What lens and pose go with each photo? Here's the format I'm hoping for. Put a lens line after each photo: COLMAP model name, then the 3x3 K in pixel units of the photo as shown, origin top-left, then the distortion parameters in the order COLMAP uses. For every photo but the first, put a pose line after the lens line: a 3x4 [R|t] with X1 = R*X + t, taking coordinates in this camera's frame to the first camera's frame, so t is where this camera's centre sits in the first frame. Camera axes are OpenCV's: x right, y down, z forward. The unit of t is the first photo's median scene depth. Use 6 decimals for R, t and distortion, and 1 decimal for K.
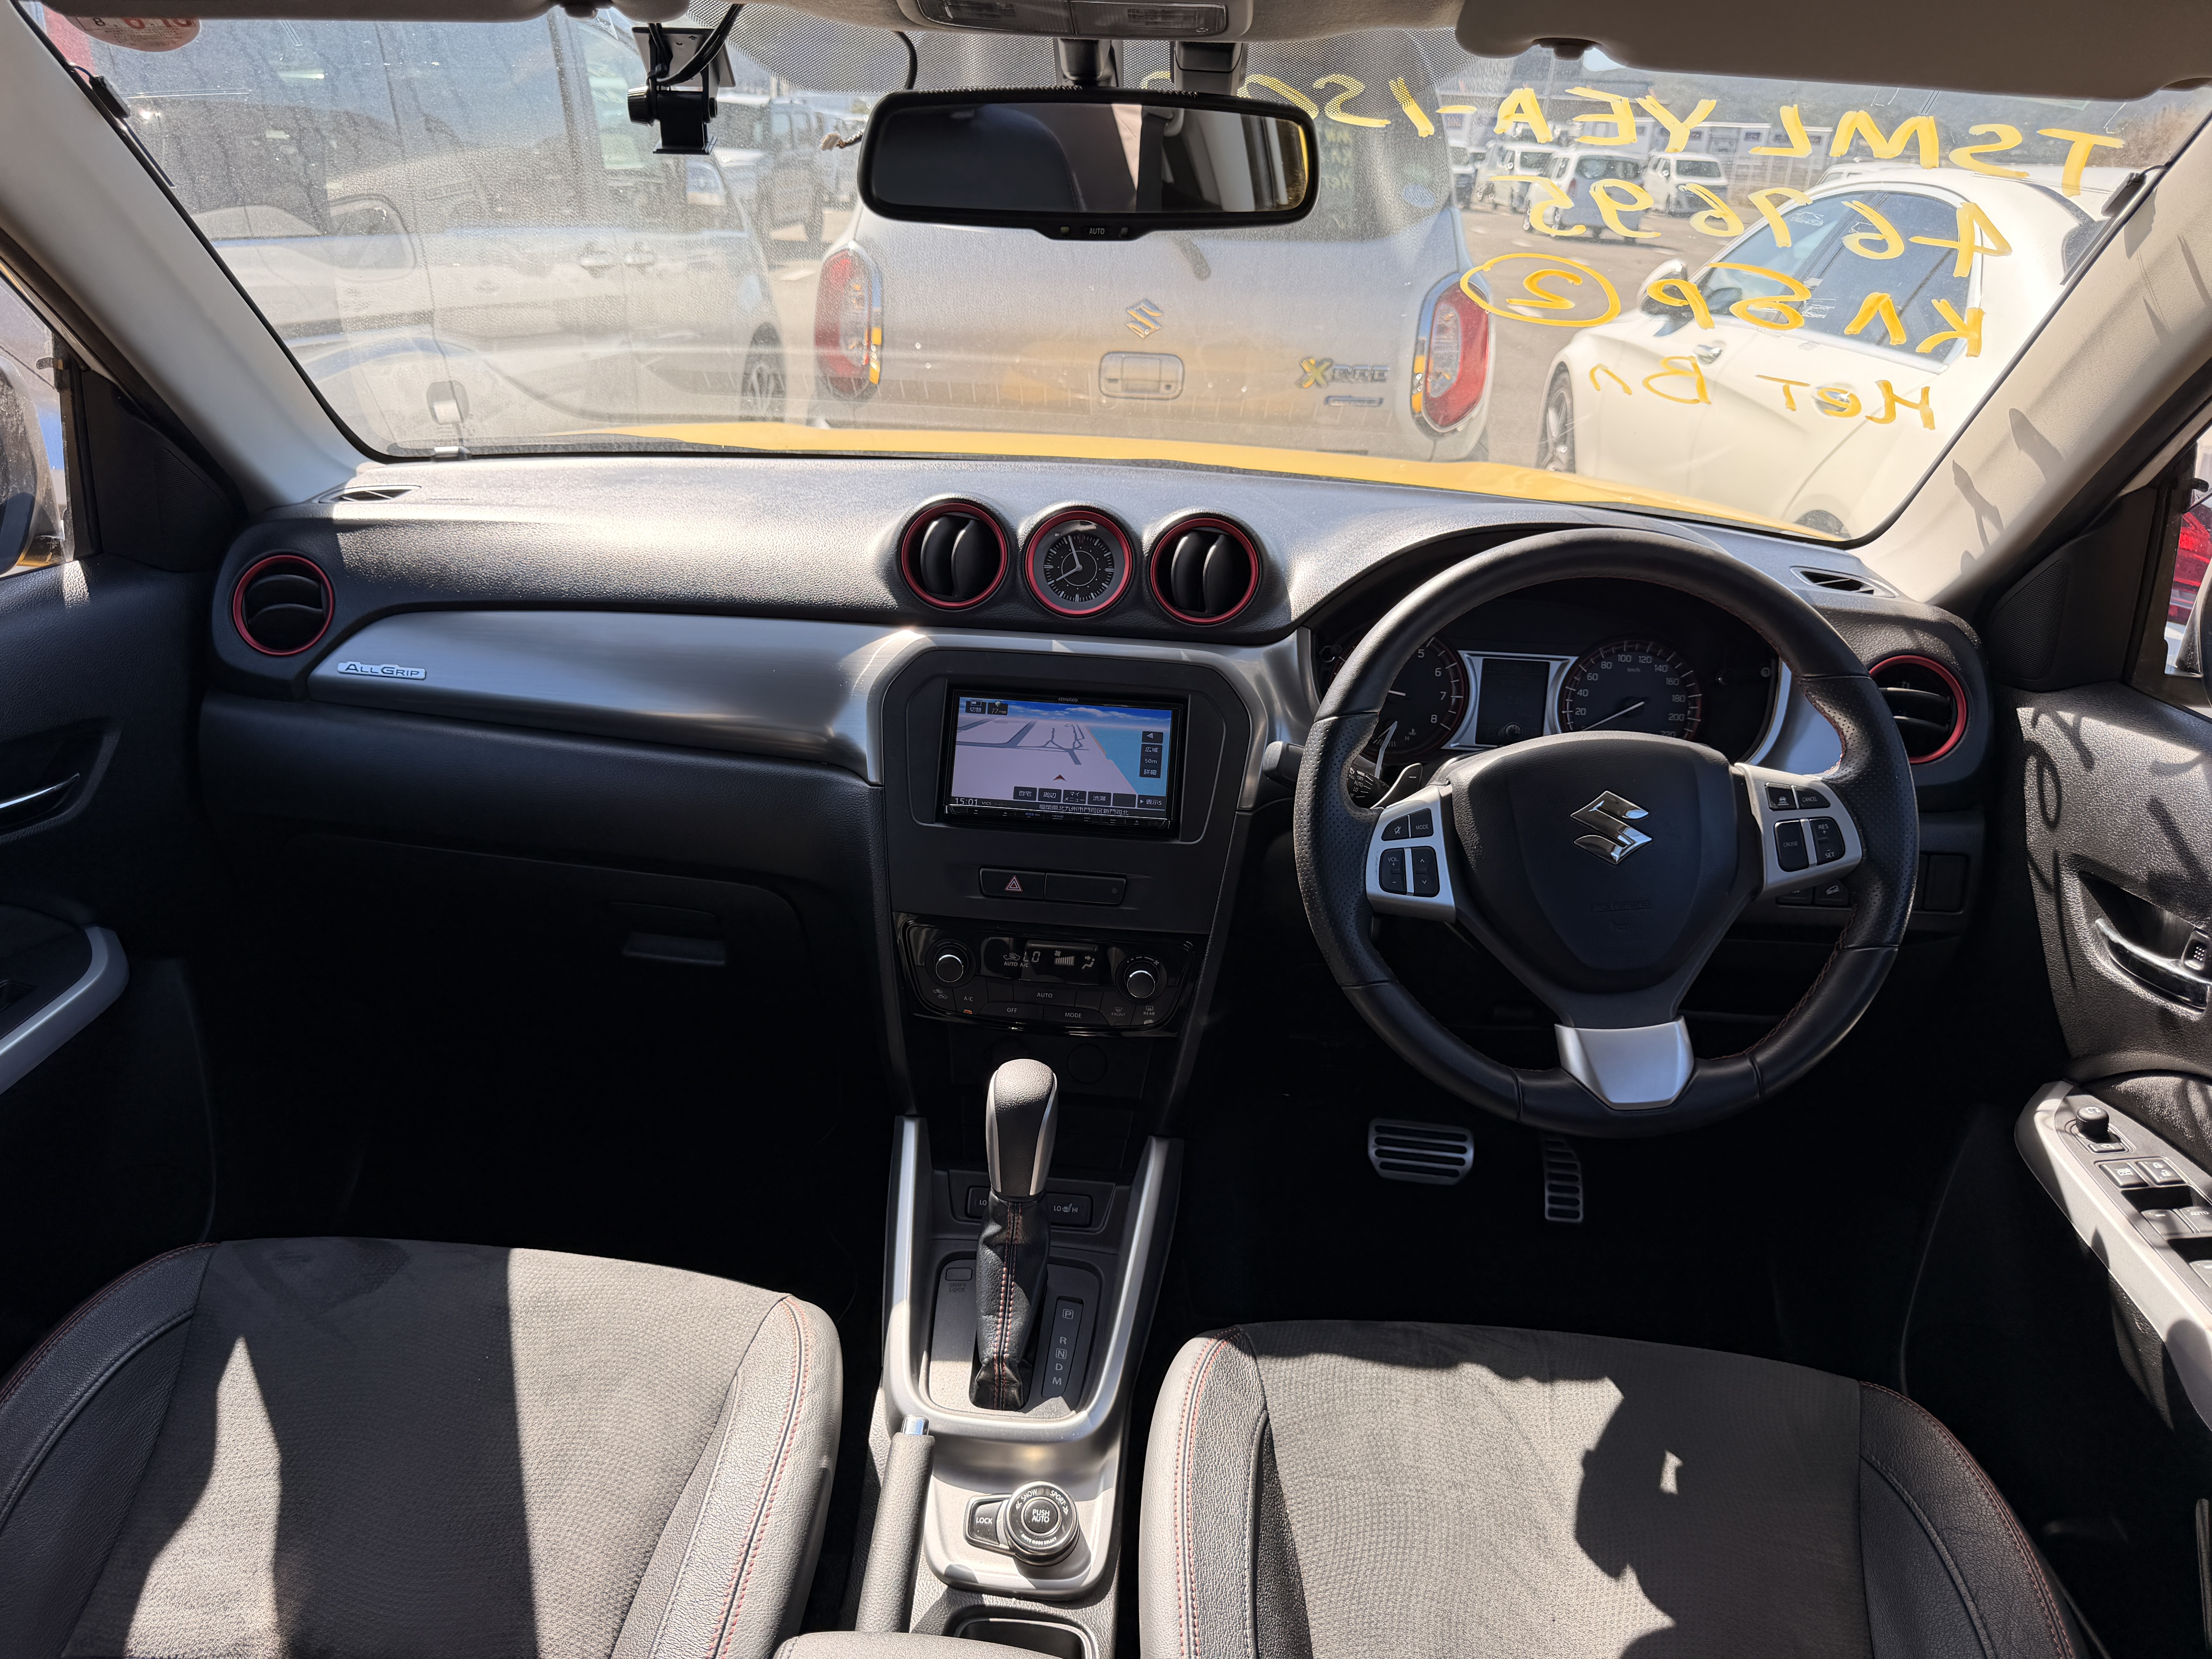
lens RADIAL K [[1585.6, 0, 1057.1], [0, 1585.6, 830.0], [0, 0, 1]] dist [0.007431, 0.001236]
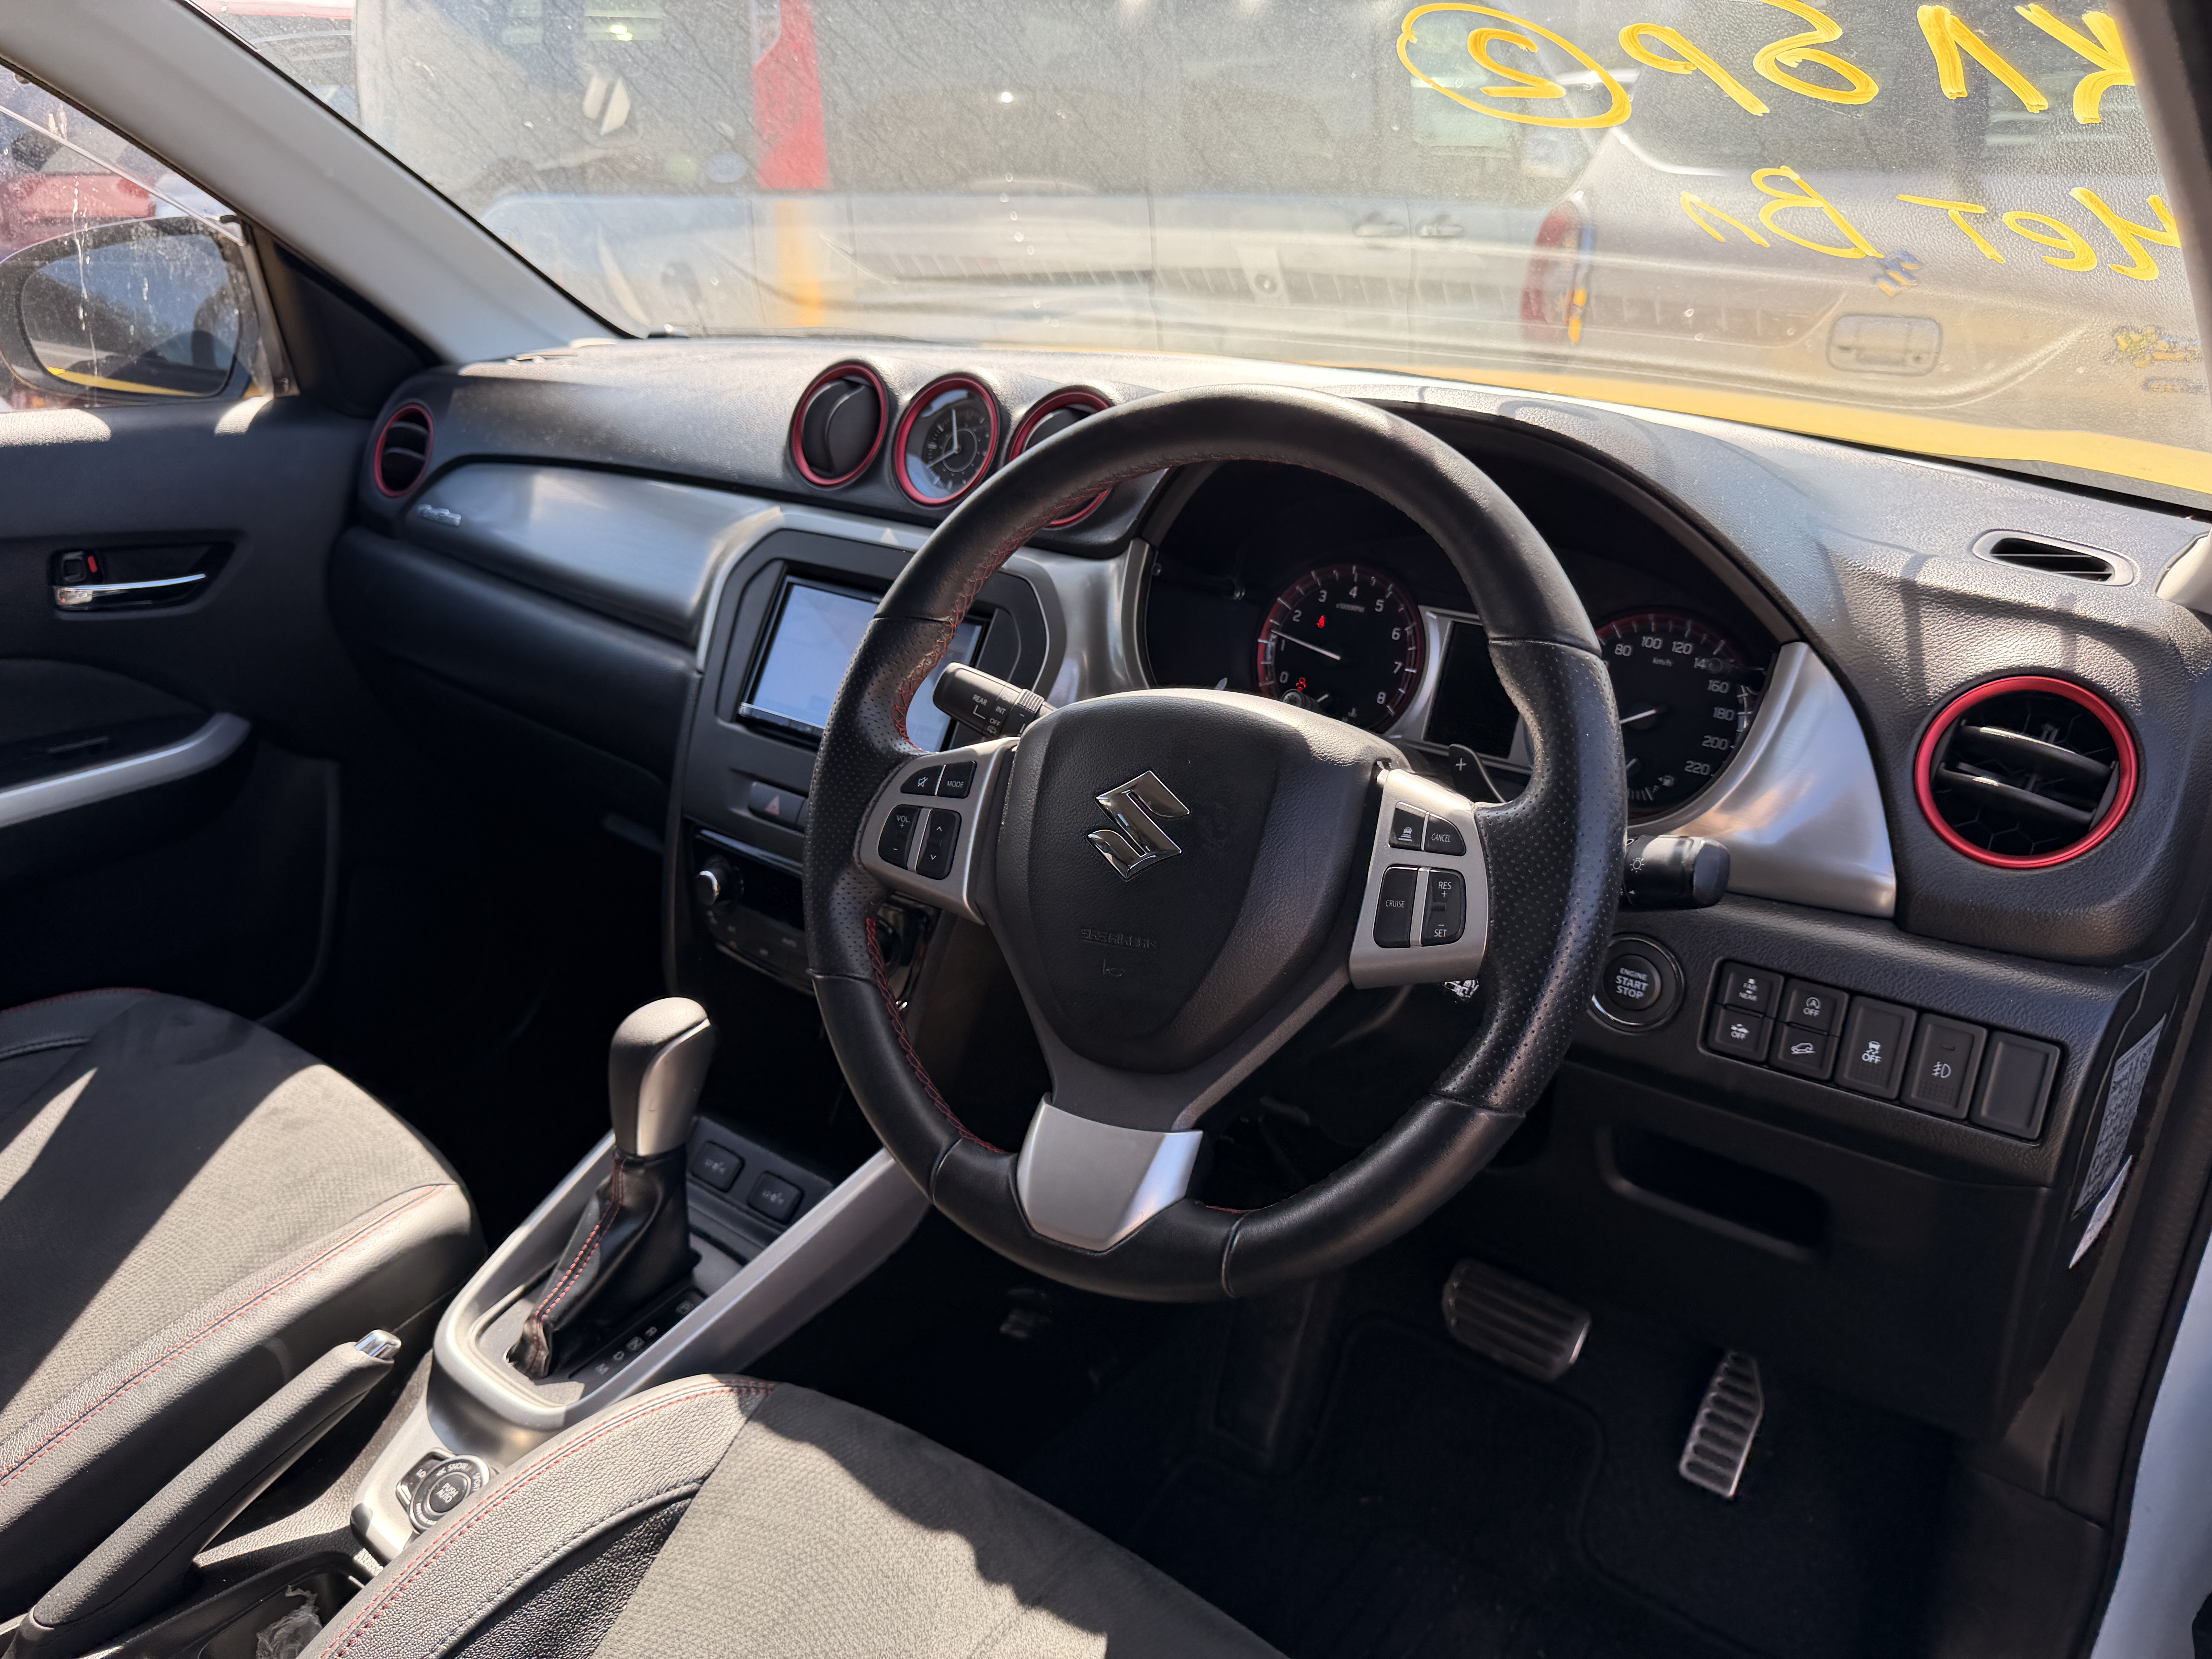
lens RADIAL K [[1619.3, 0, 1117.8], [0, 1619.3, 836.3], [0, 0, 1]] dist [-0.010024, -0.004785]
pose [[0.837586, 0.177138, -0.516790, 0.571906], [-0.181173, 0.982505, 0.043133, -0.019924], [0.515389, 0.057501, 0.855025, 0.345241]]
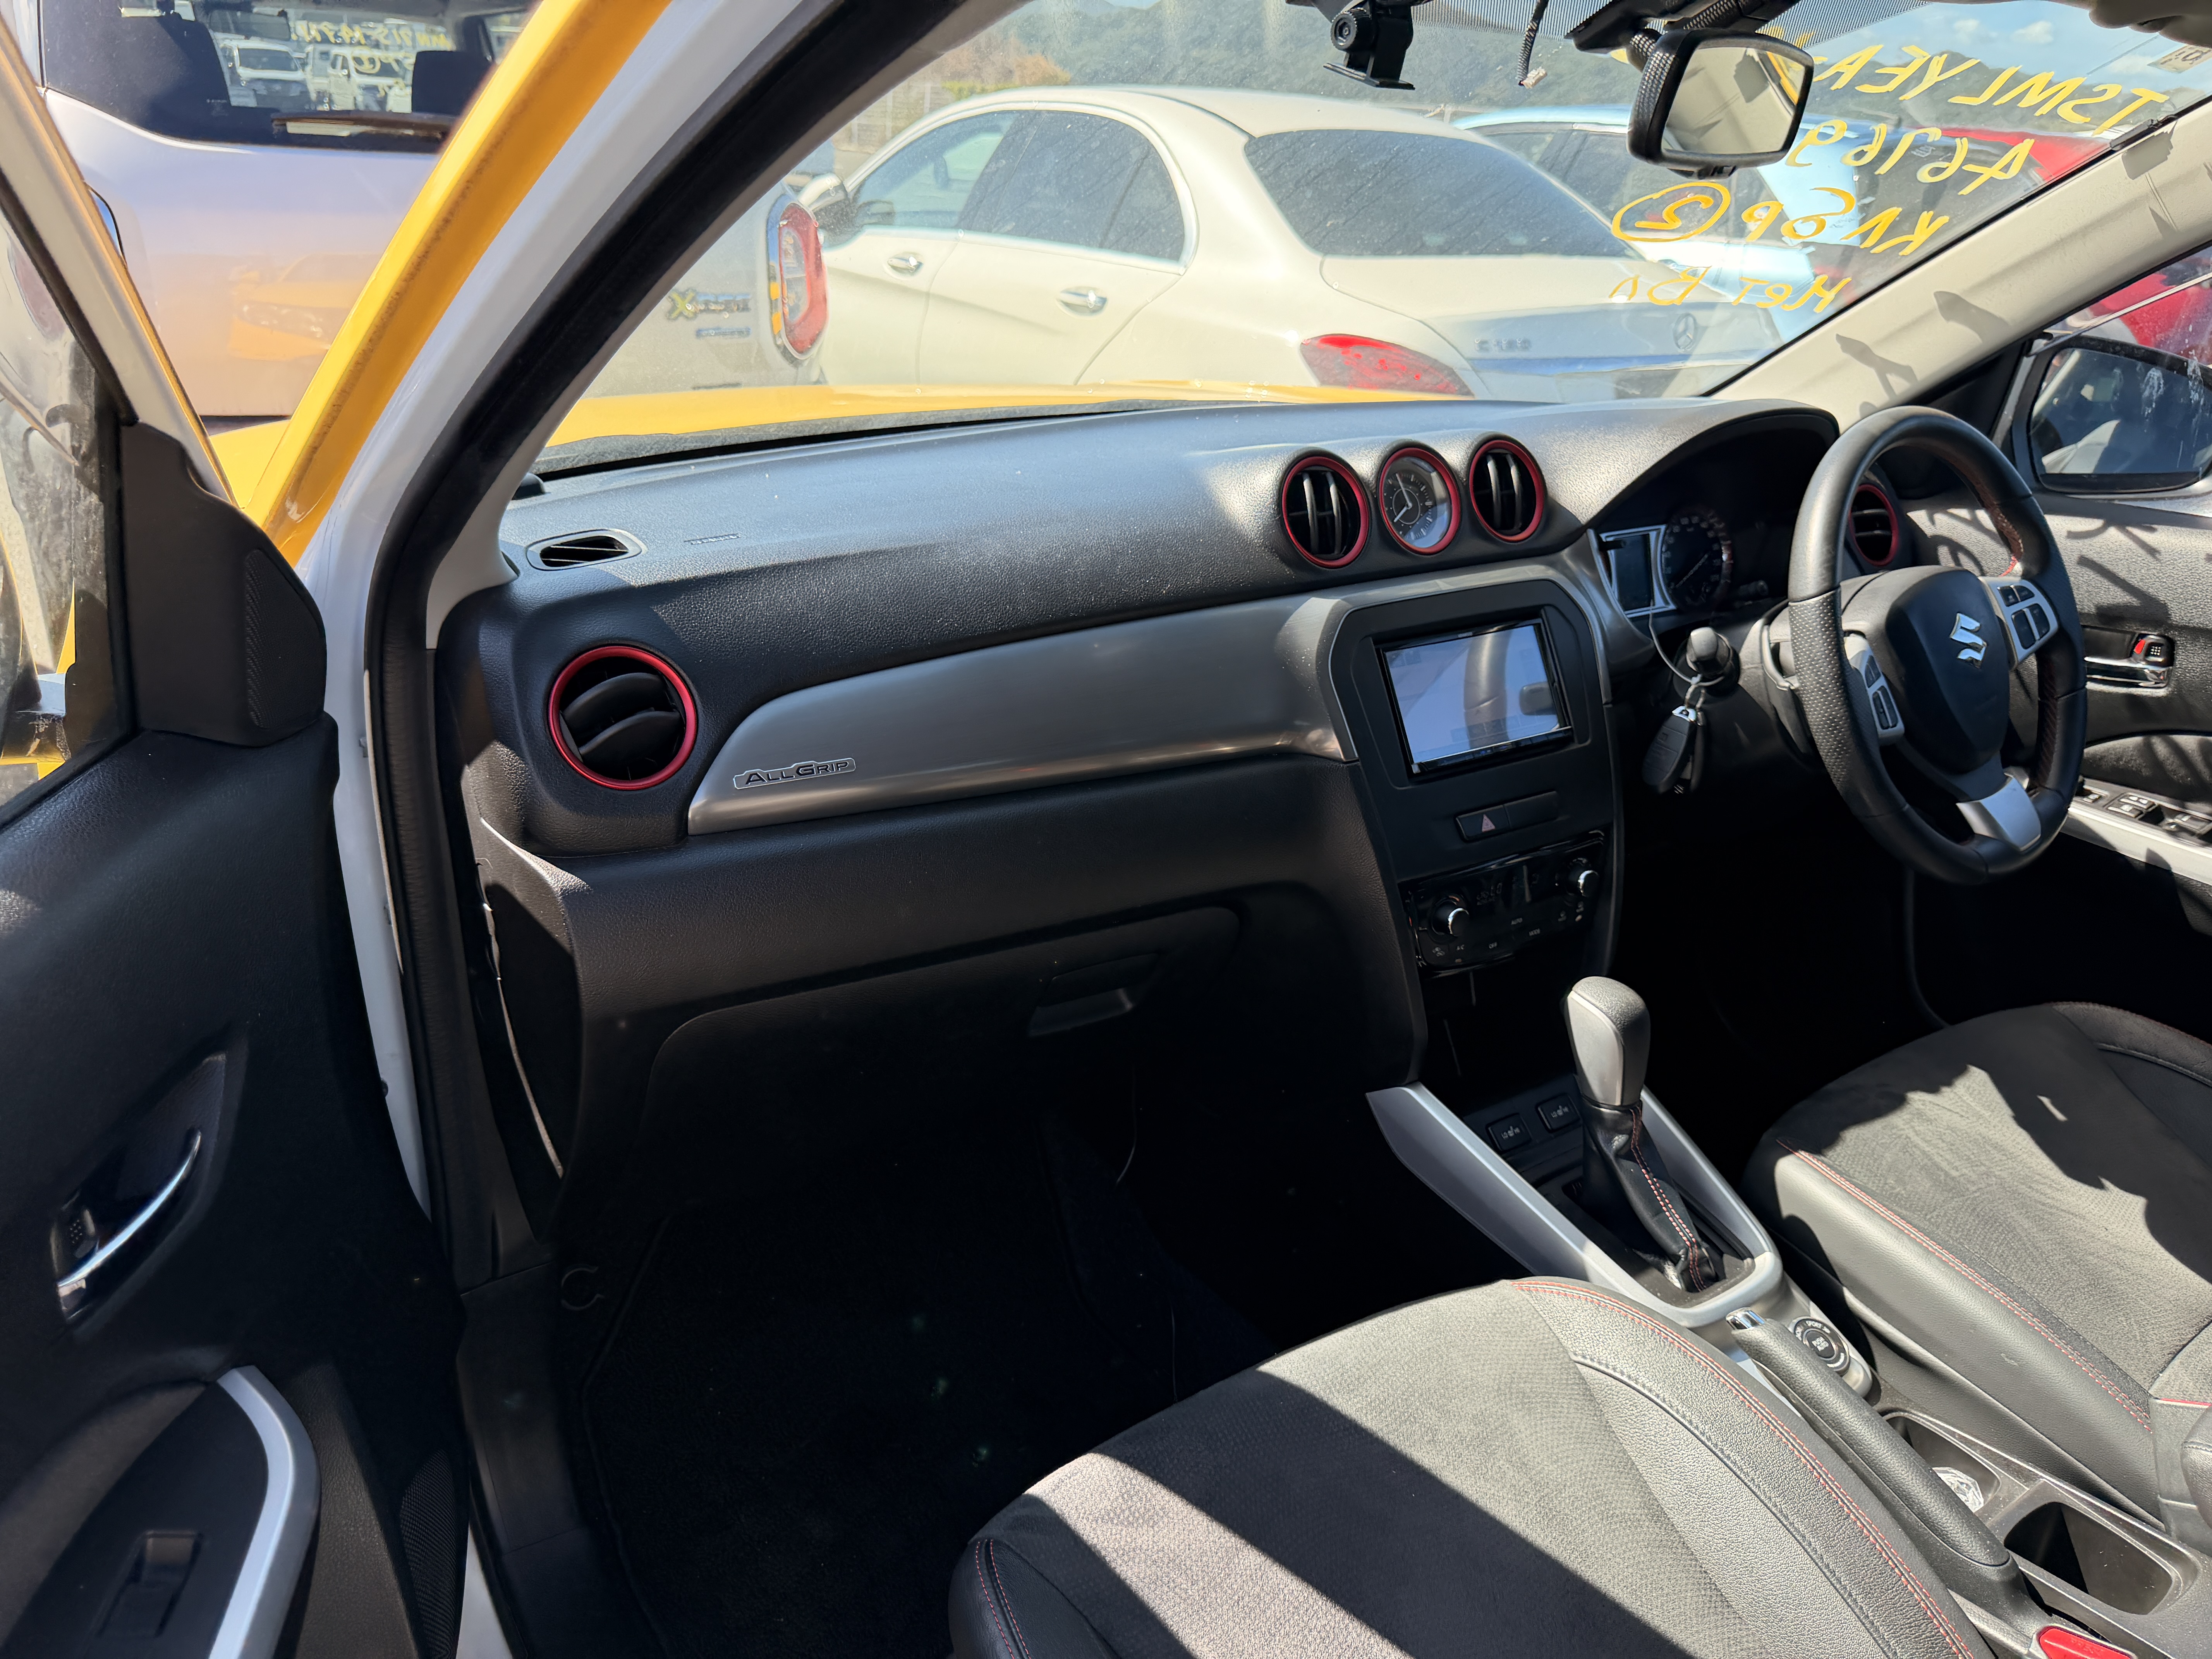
lens RADIAL K [[1619.3, 0, 1117.8], [0, 1619.3, 836.3], [0, 0, 1]] dist [-0.010024, -0.004785]
pose [[0.769161, -0.257340, 0.584951, -0.795936], [0.230208, 0.965459, 0.122035, -0.135111], [-0.596151, 0.040796, 0.801835, 0.312751]]
